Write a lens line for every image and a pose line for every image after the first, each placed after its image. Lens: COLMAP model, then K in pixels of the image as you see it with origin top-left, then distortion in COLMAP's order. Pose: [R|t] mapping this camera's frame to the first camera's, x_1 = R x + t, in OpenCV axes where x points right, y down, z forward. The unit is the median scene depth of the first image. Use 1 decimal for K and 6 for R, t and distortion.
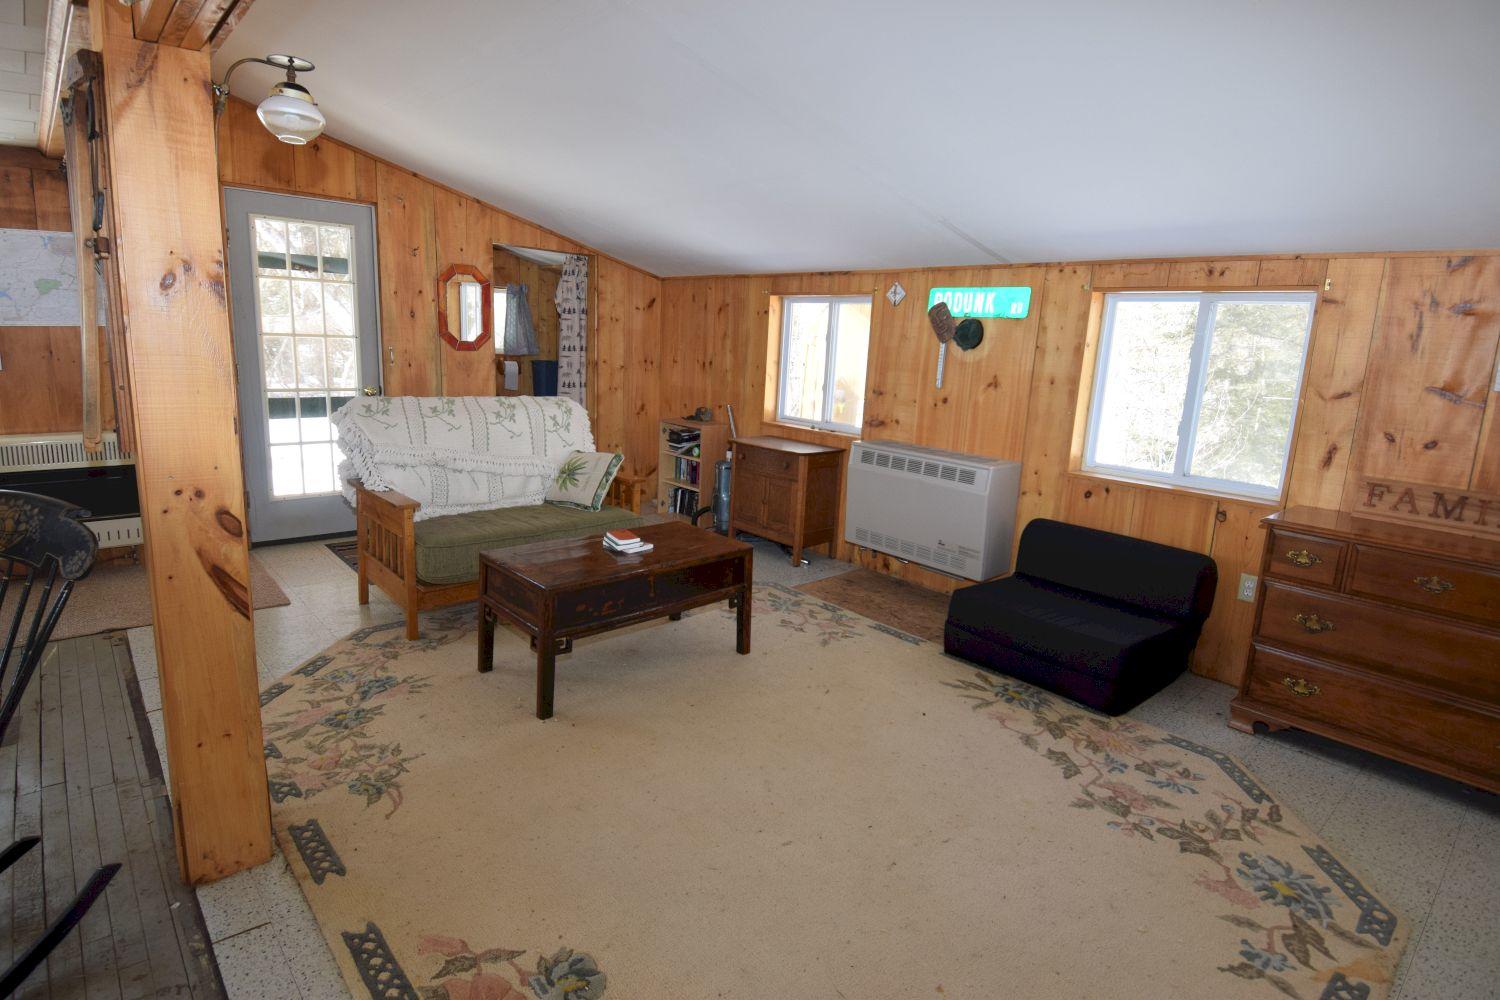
lens RADIAL K [[775.4, 0, 757.3], [0, 775.4, 503.0], [0, 0, 1]] dist [0.025031, -0.030825]
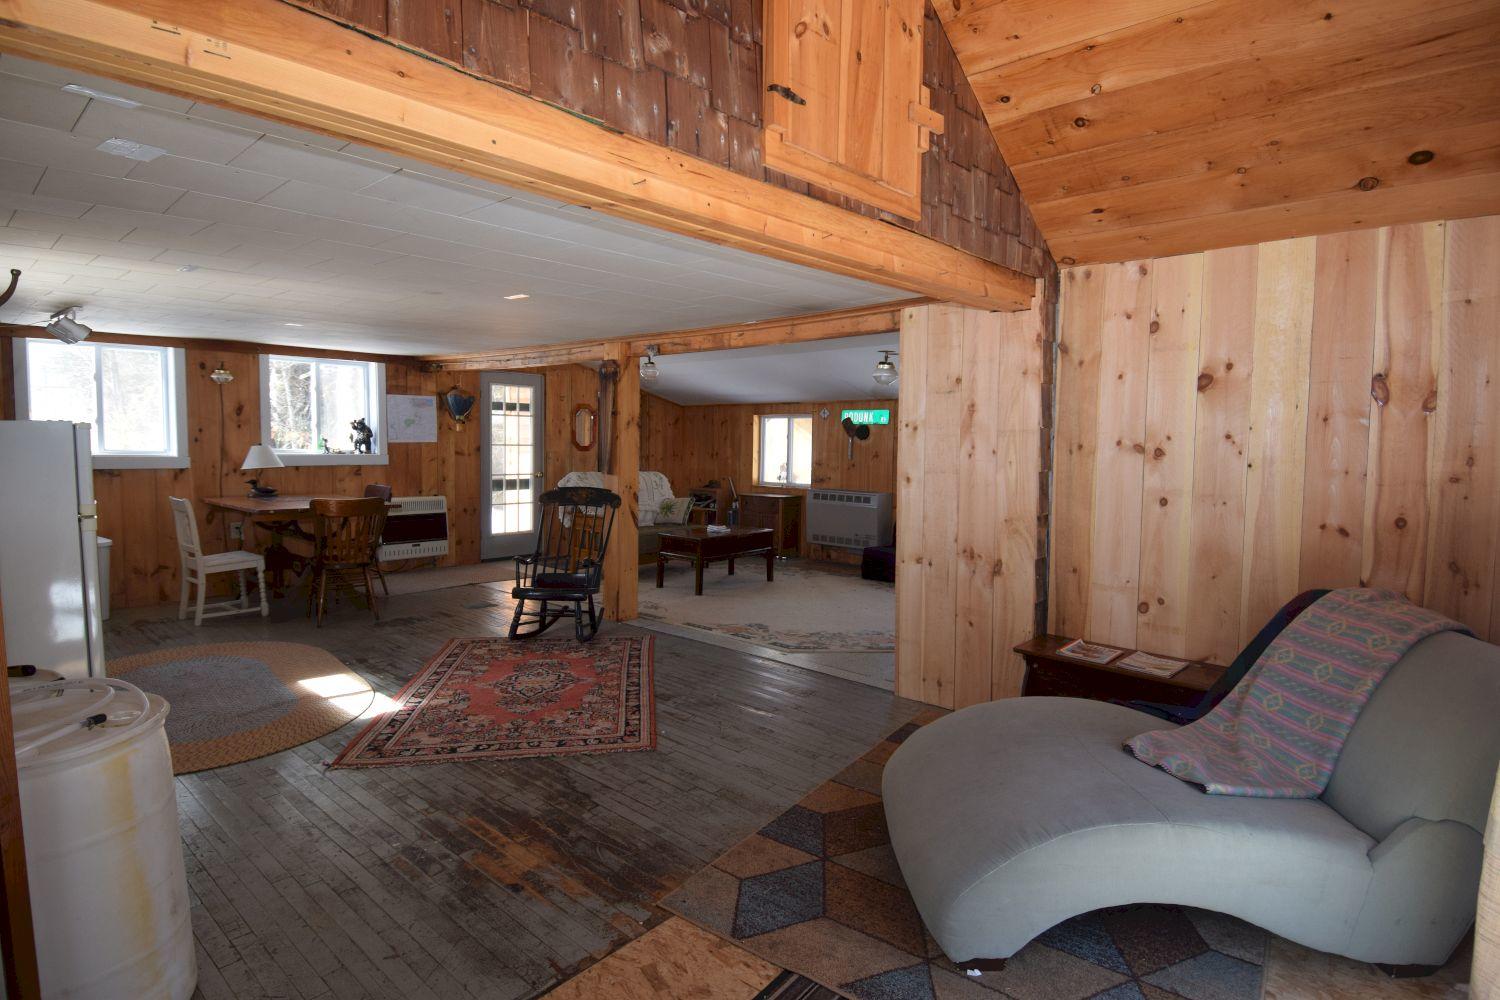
lens RADIAL K [[775.4, 0, 753.1], [0, 775.4, 499.6], [0, 0, 1]] dist [0.025031, -0.030825]
pose [[0.992705, -0.041497, 0.113199, -0.221406], [0.056614, 0.989392, -0.133784, 0.188277], [-0.106446, 0.139217, 0.984524, -0.839223]]
